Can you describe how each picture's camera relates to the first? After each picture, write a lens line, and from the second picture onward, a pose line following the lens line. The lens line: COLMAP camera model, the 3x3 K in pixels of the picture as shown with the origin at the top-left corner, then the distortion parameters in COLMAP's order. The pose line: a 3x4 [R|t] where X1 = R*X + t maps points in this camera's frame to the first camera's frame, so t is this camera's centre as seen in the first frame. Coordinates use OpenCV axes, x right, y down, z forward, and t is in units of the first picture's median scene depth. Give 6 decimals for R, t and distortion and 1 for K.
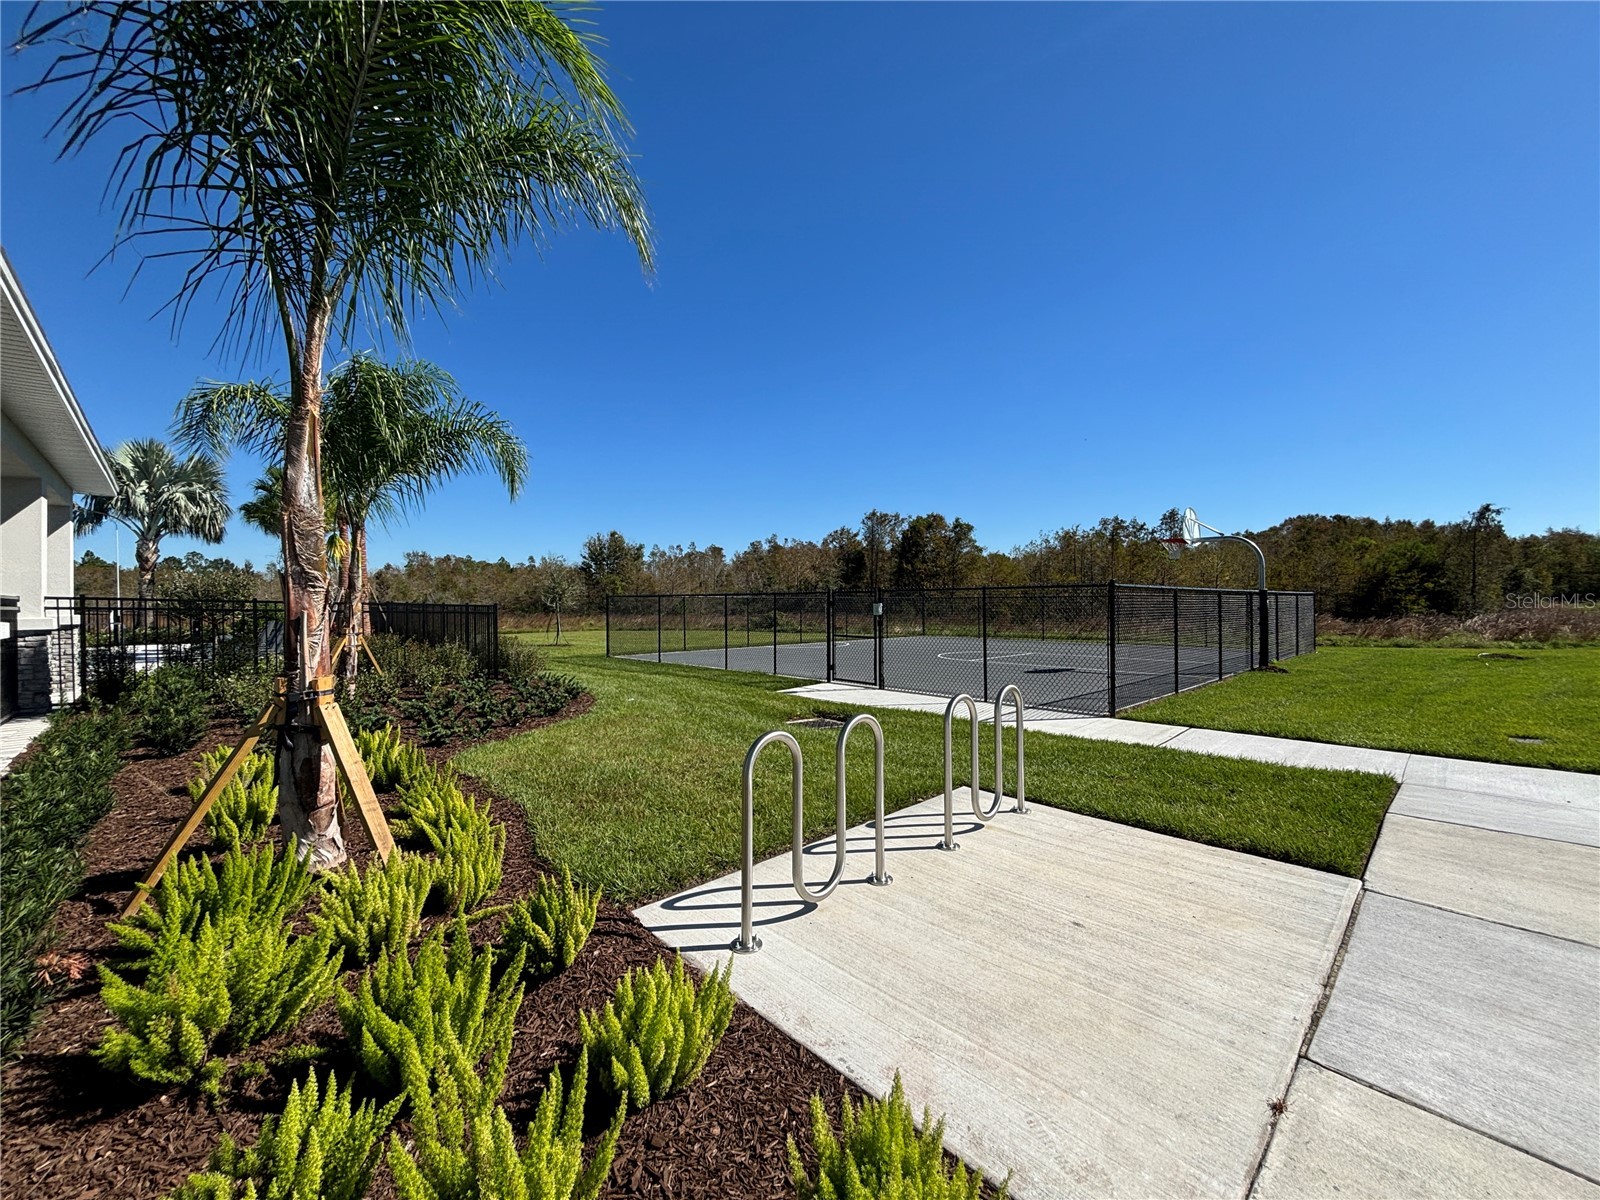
lens RADIAL K [[639.5, 0, 800.0], [0, 639.5, 600.0], [0, 0, 1]] dist [0.003955, 0.000280]
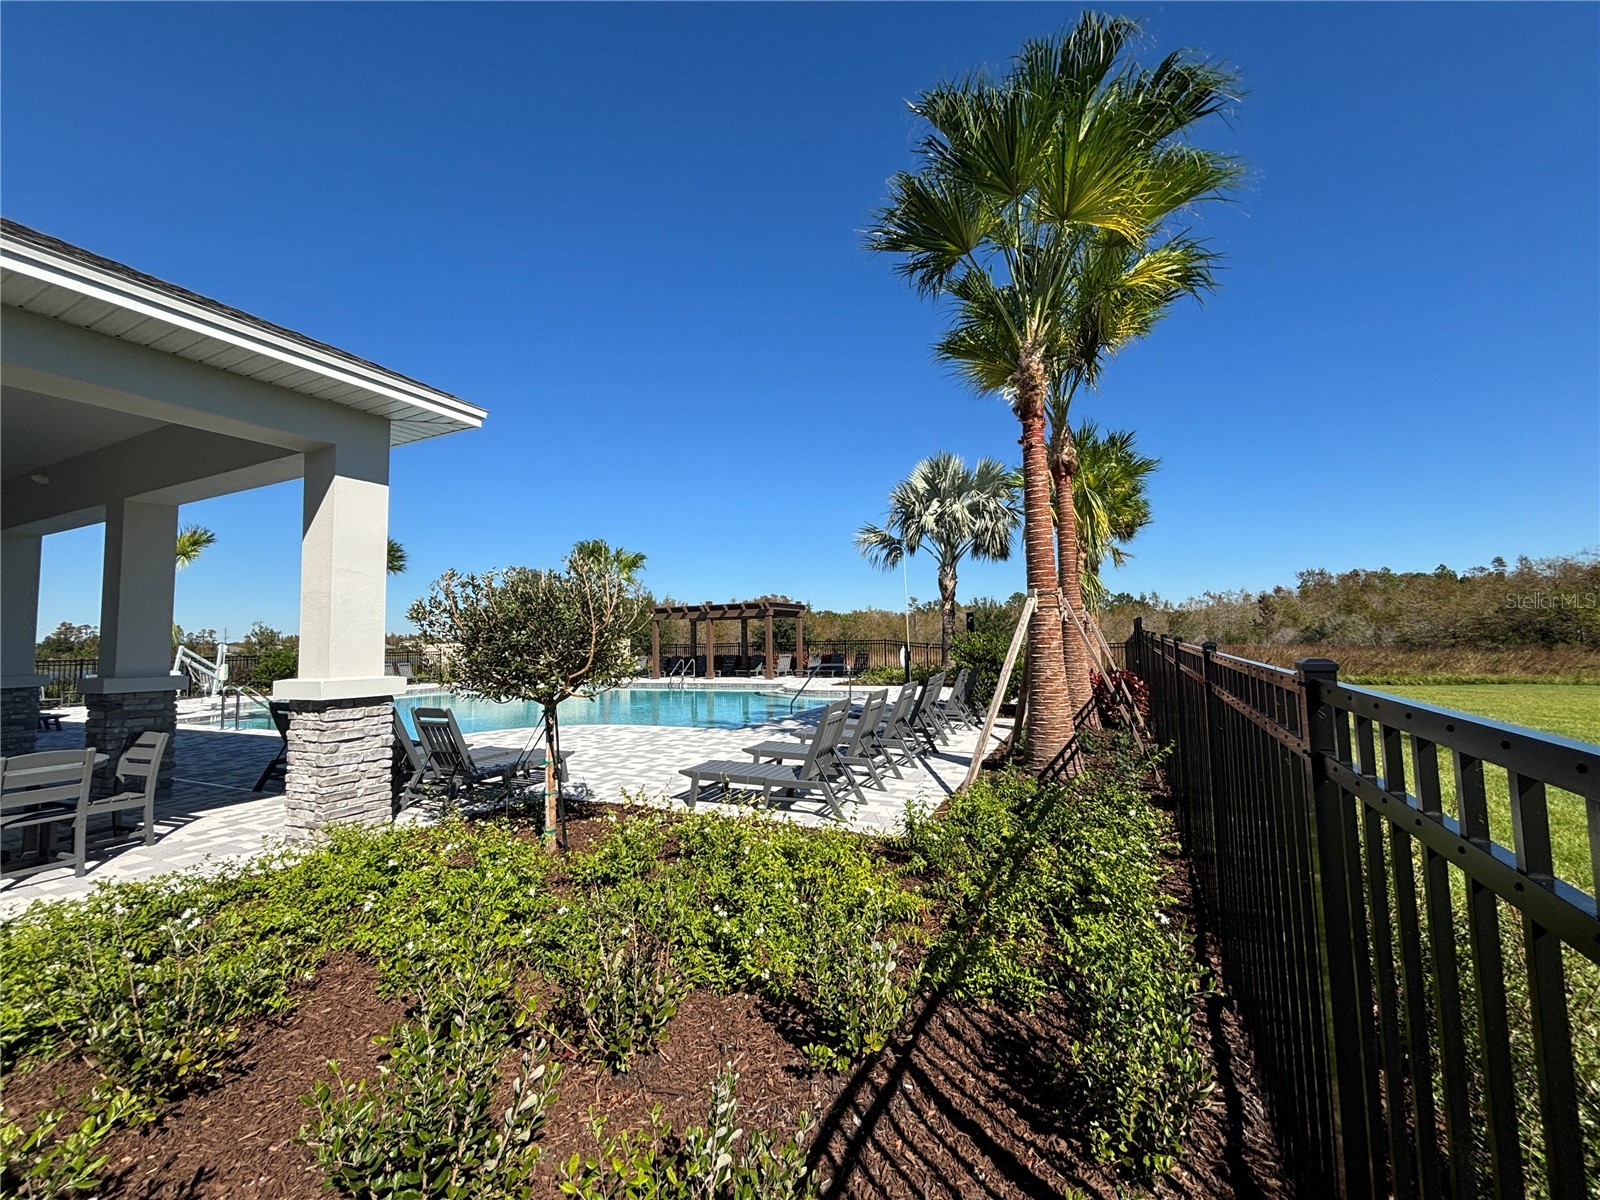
lens RADIAL K [[639.5, 0, 800.0], [0, 639.5, 600.0], [0, 0, 1]] dist [0.003955, 0.000280]
pose [[0.342228, -0.057985, -0.937826, -0.048546], [0.017840, 0.998315, -0.055215, 0.000072], [0.939448, 0.002165, 0.342686, 0.097563]]
